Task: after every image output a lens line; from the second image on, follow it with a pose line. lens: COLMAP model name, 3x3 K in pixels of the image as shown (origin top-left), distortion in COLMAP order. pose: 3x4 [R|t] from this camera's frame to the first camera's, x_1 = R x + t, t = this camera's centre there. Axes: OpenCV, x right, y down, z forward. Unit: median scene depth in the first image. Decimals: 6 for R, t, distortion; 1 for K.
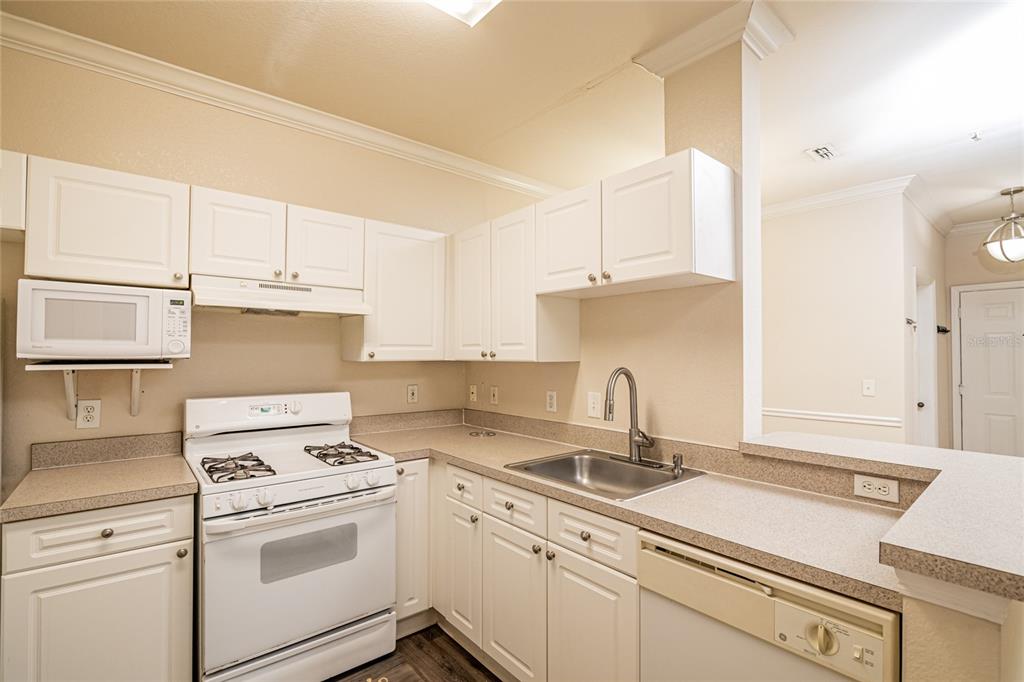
lens RADIAL K [[466.8, 0, 509.1], [0, 466.8, 344.6], [0, 0, 1]] dist [-0.020661, 0.001699]
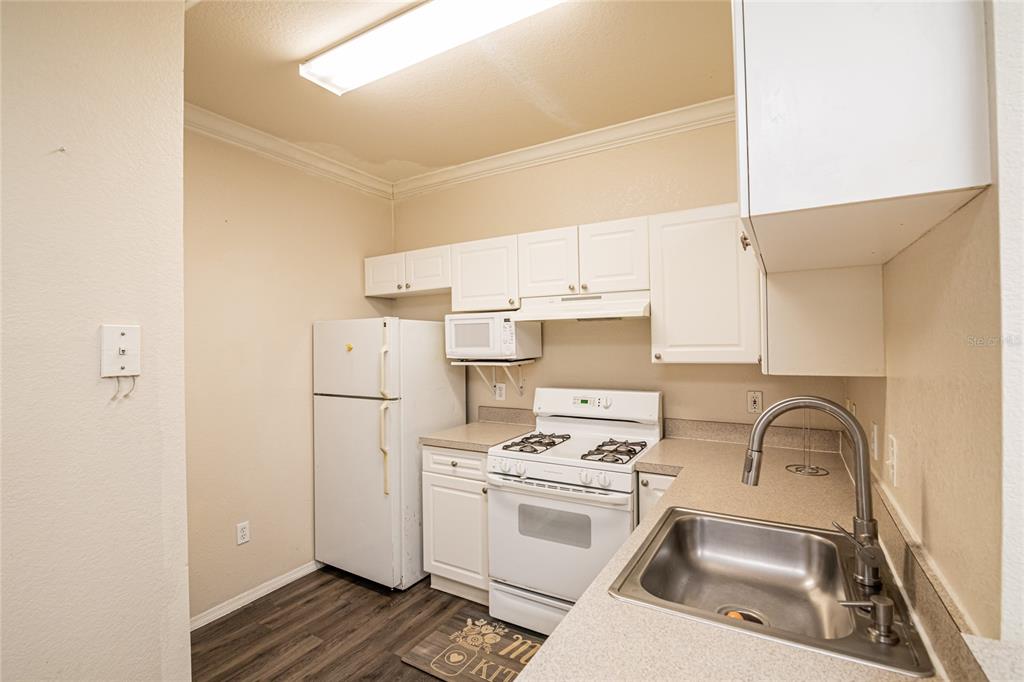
lens RADIAL K [[466.8, 0, 511.4], [0, 466.8, 343.5], [0, 0, 1]] dist [-0.020661, 0.001699]
pose [[0.342124, -0.004489, -0.939644, 0.609622], [0.035147, 0.999350, 0.008023, -0.027847], [0.938997, -0.035770, 0.342060, 0.476441]]
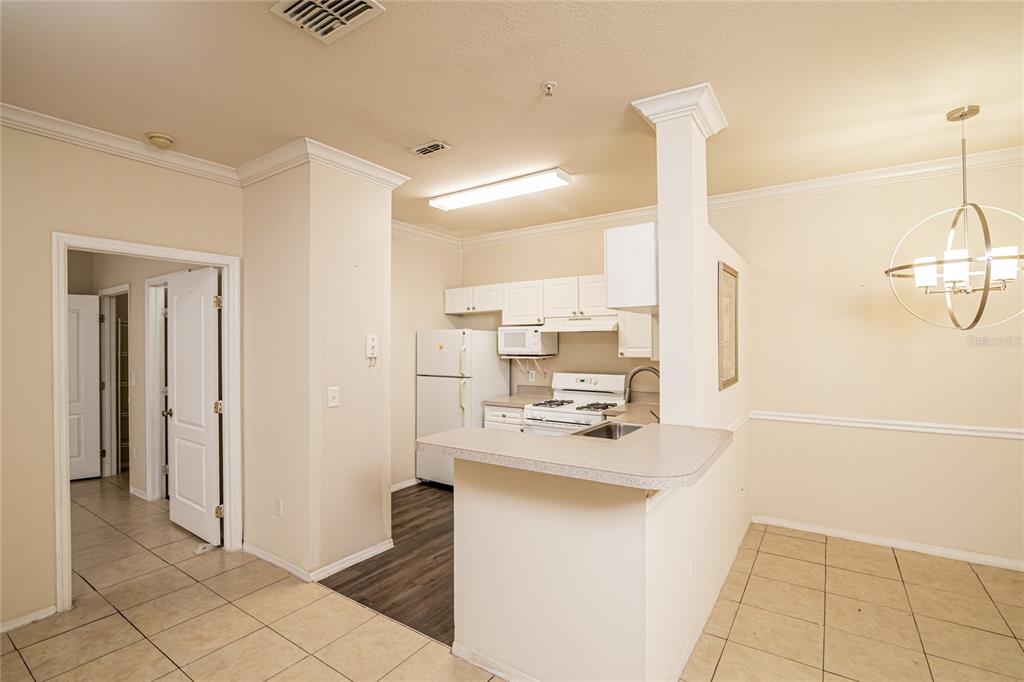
lens RADIAL K [[466.8, 0, 512.9], [0, 466.8, 341.4], [0, 0, 1]] dist [-0.020661, 0.001699]
pose [[0.279033, -0.008084, -0.960247, 1.473839], [0.024757, 0.999693, -0.001222, -0.036271], [0.959962, -0.023432, 0.279148, 0.189304]]
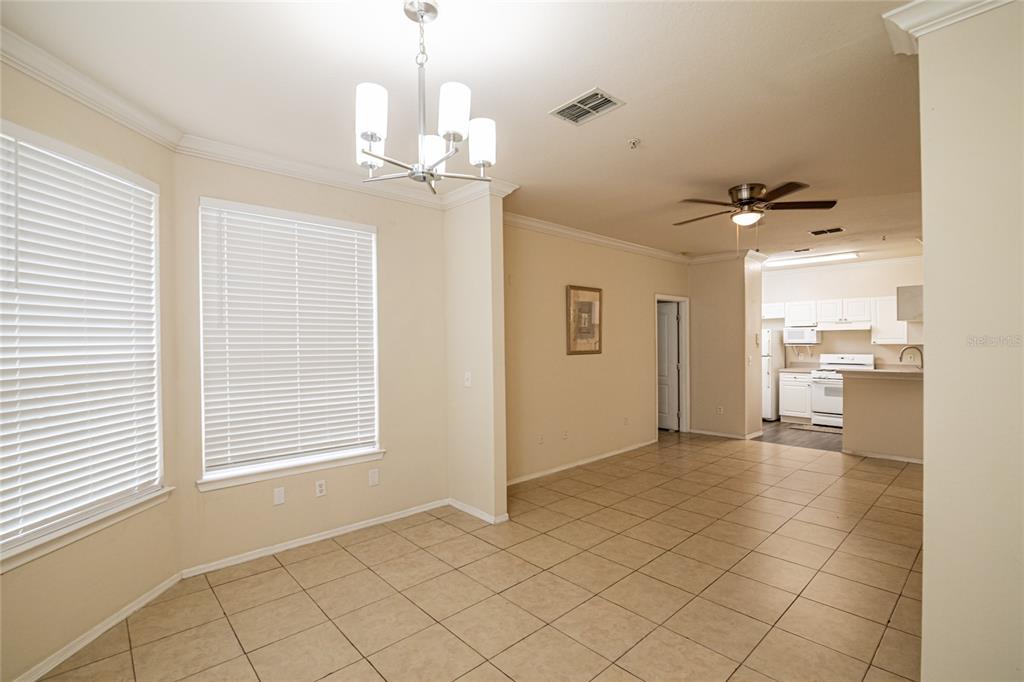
lens RADIAL K [[466.8, 0, 507.8], [0, 466.8, 341.1], [0, 0, 1]] dist [-0.020661, 0.001699]
pose [[0.053236, -0.000329, -0.998582, 3.135642], [0.028773, 0.999585, 0.001204, -0.070476], [0.998167, -0.028797, 0.053223, -1.878342]]
